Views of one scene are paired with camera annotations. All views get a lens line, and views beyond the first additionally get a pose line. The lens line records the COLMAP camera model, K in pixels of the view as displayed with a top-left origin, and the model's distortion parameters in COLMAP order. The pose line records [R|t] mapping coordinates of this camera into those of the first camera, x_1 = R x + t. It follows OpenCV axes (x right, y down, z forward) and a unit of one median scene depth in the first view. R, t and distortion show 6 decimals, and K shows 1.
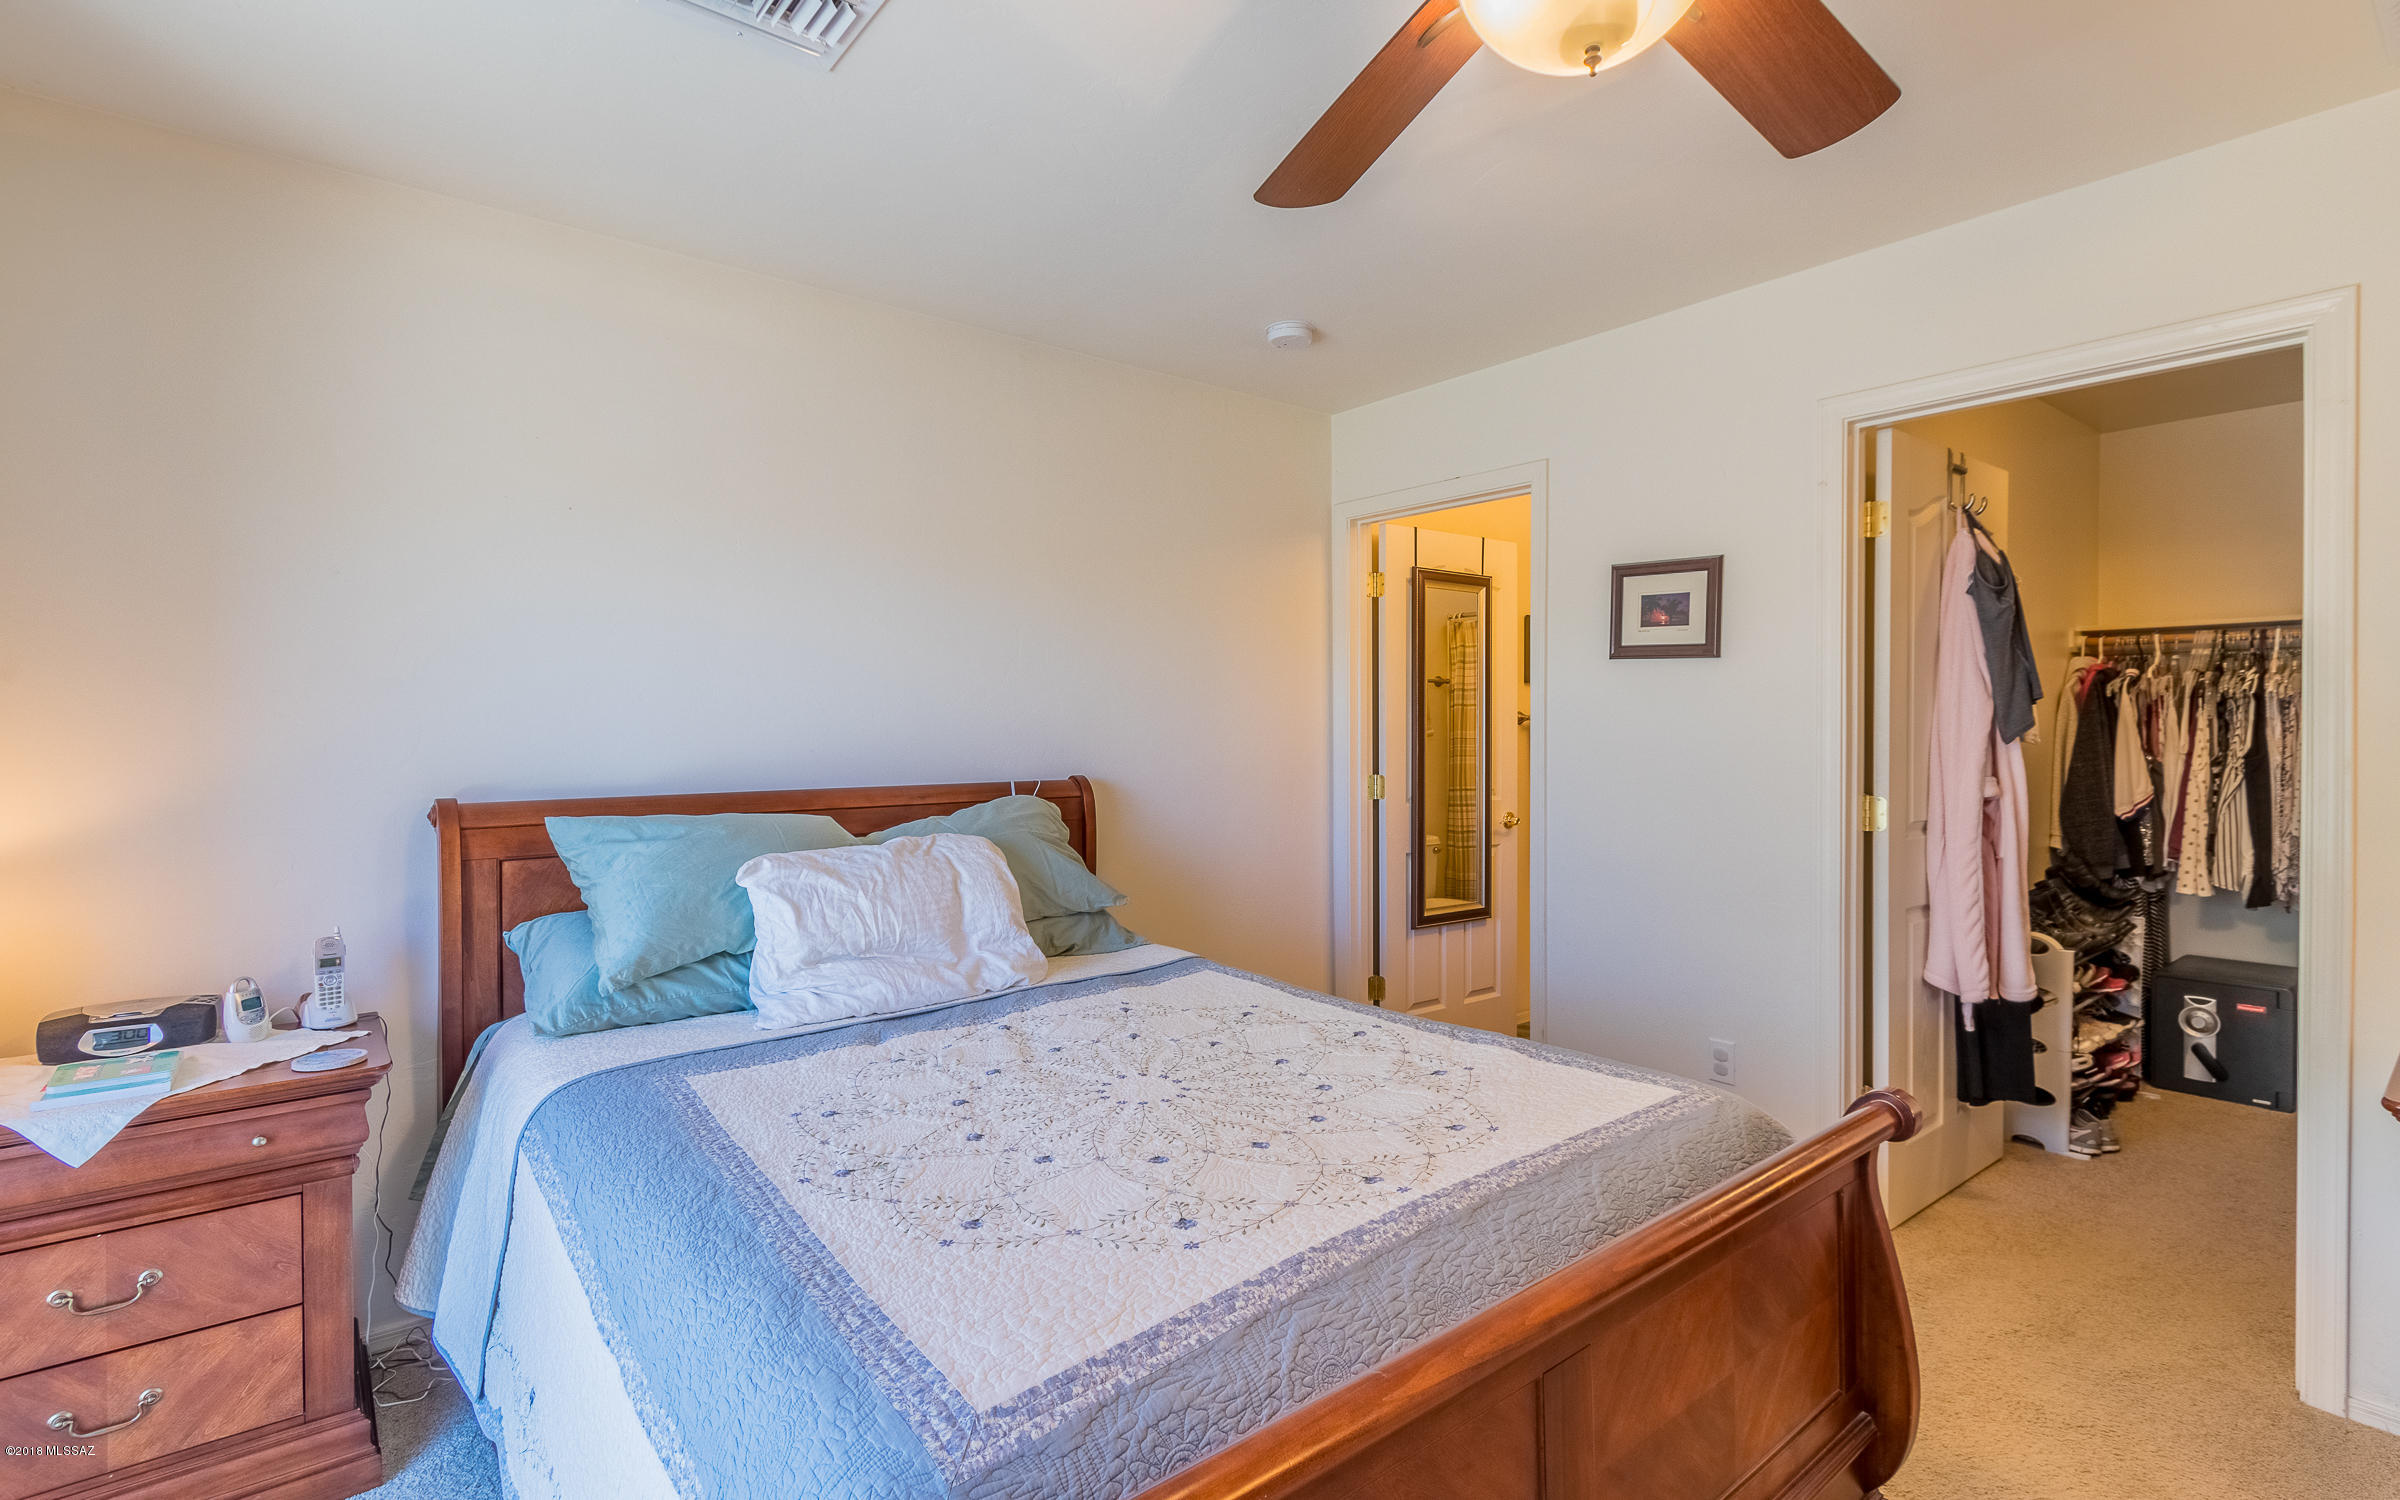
lens RADIAL K [[1138.1, 0, 1200.0], [0, 1138.1, 750.0], [0, 0, 1]] dist [0.000071, -0.000099]
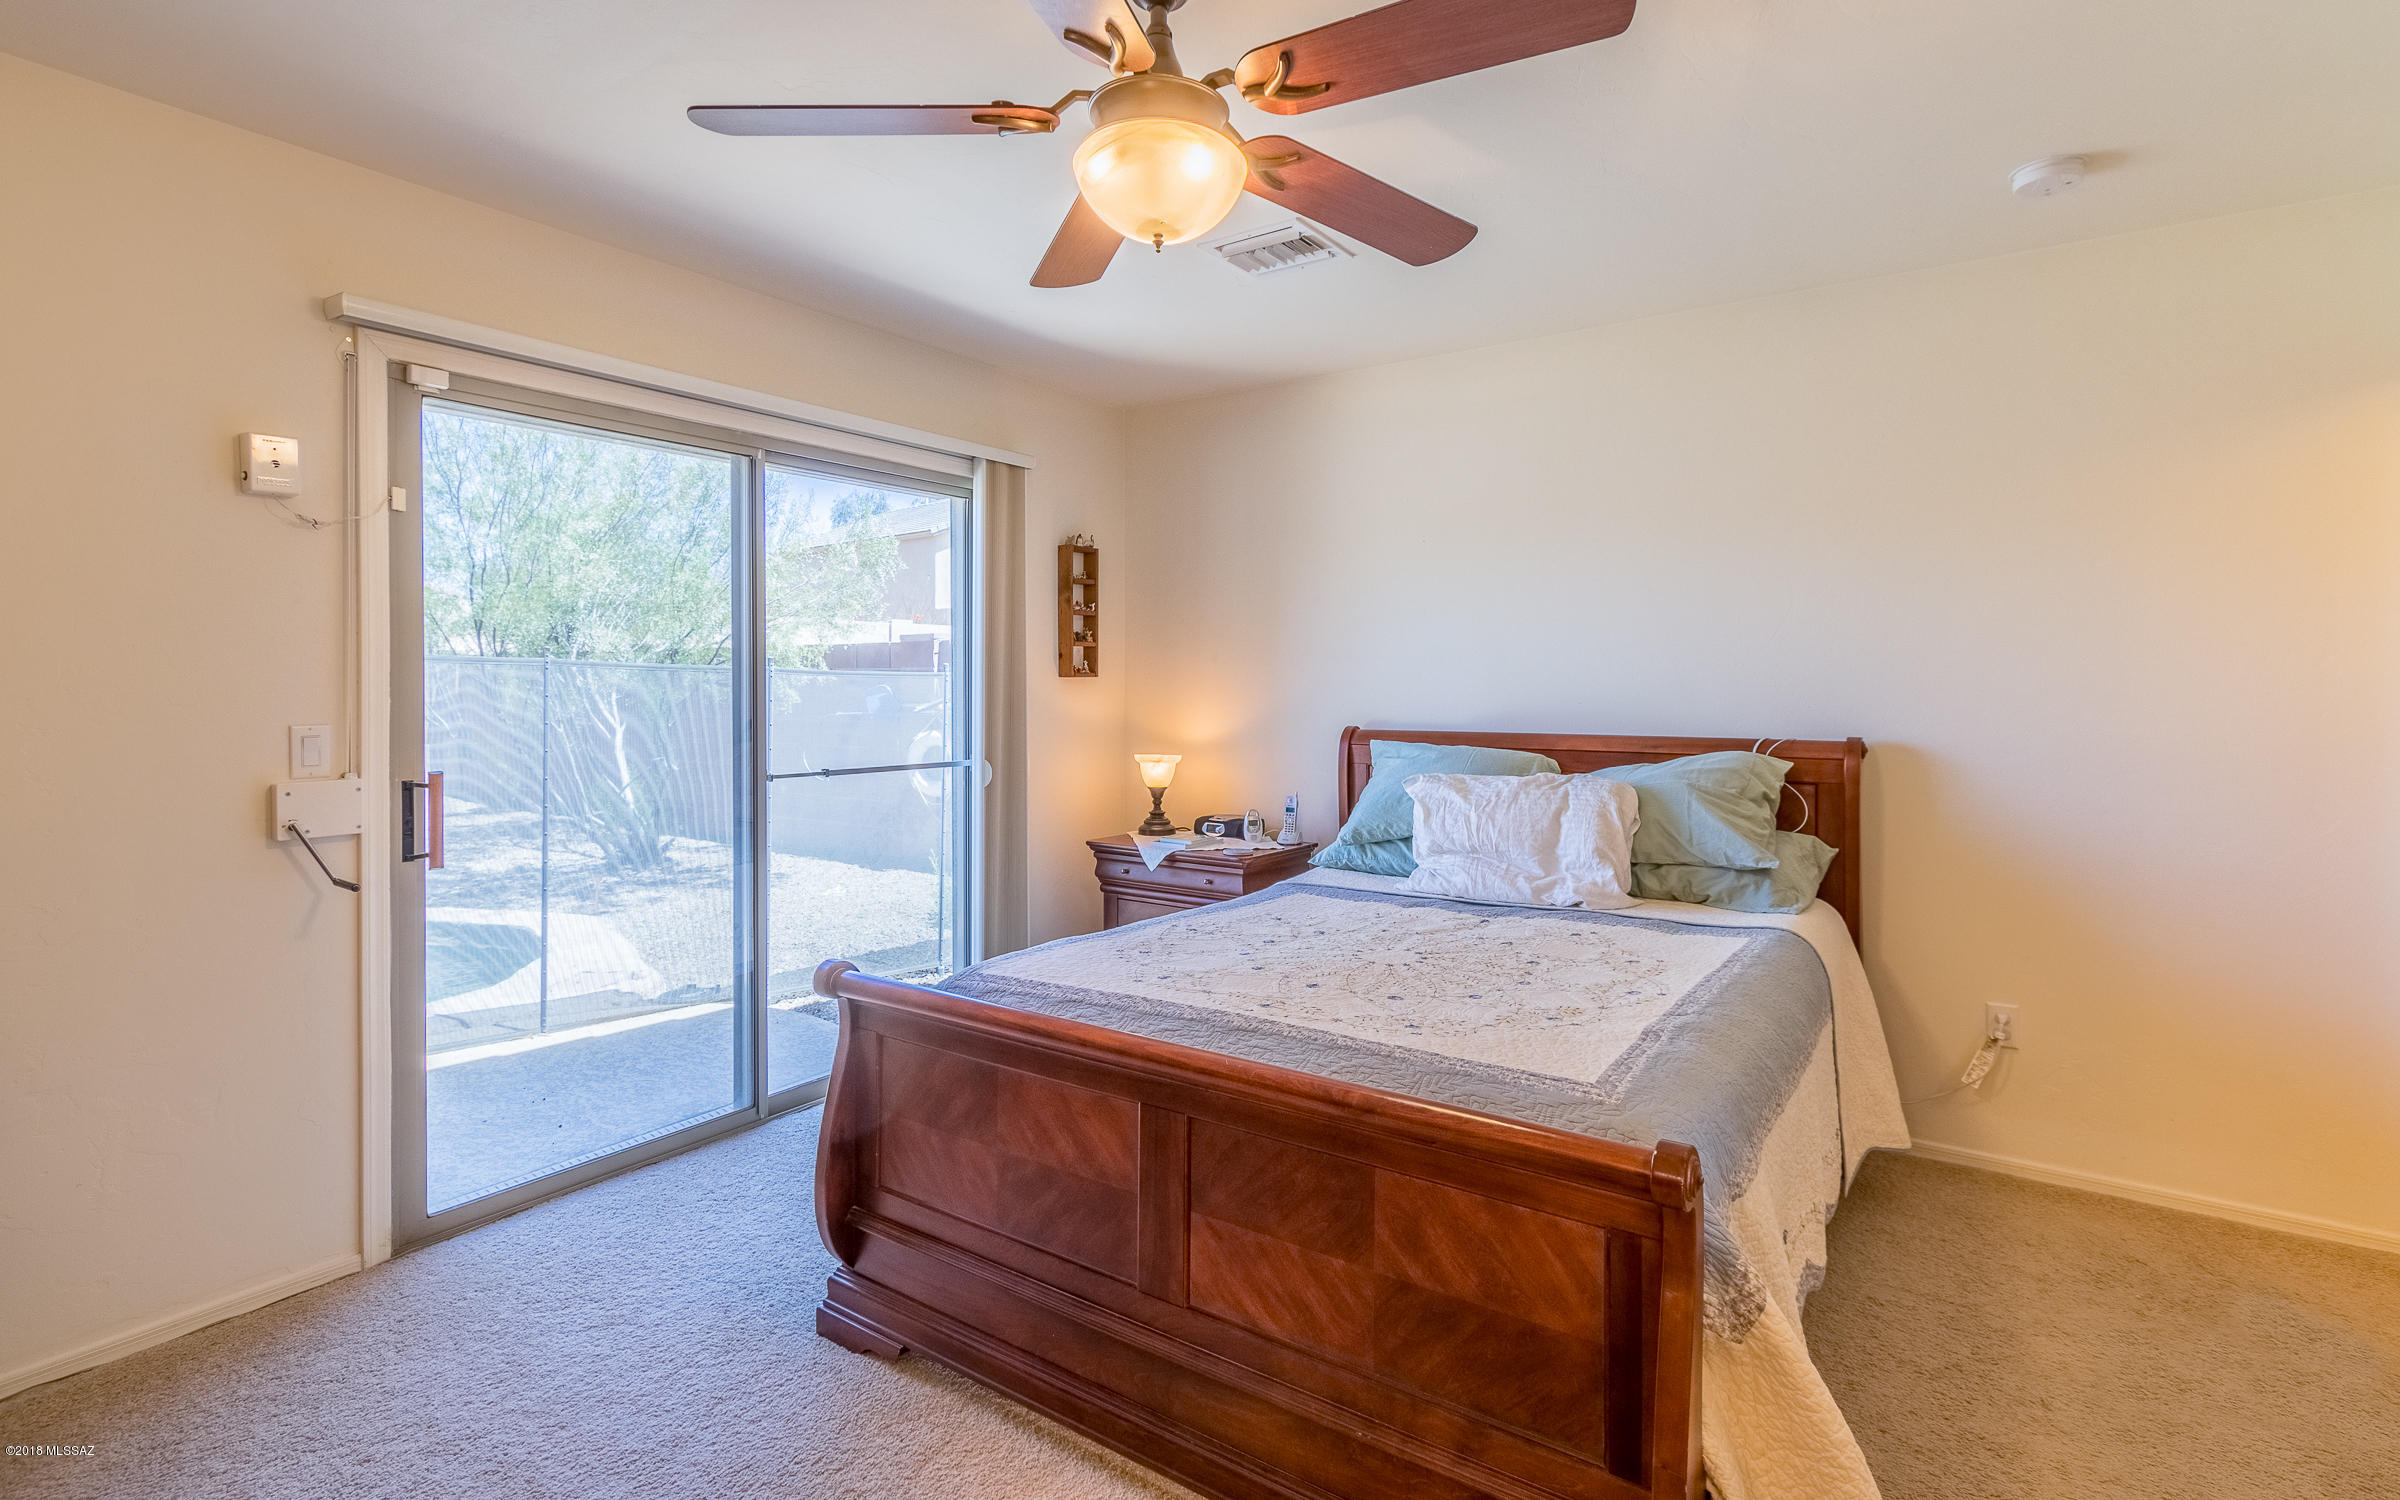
lens RADIAL K [[1138.1, 0, 1200.0], [0, 1138.1, 750.0], [0, 0, 1]] dist [0.000071, -0.000099]
pose [[0.271982, 0.060885, -0.960374, 0.920669], [-0.020816, 0.998135, 0.057384, -0.014178], [0.962077, 0.004384, 0.272742, 0.328415]]
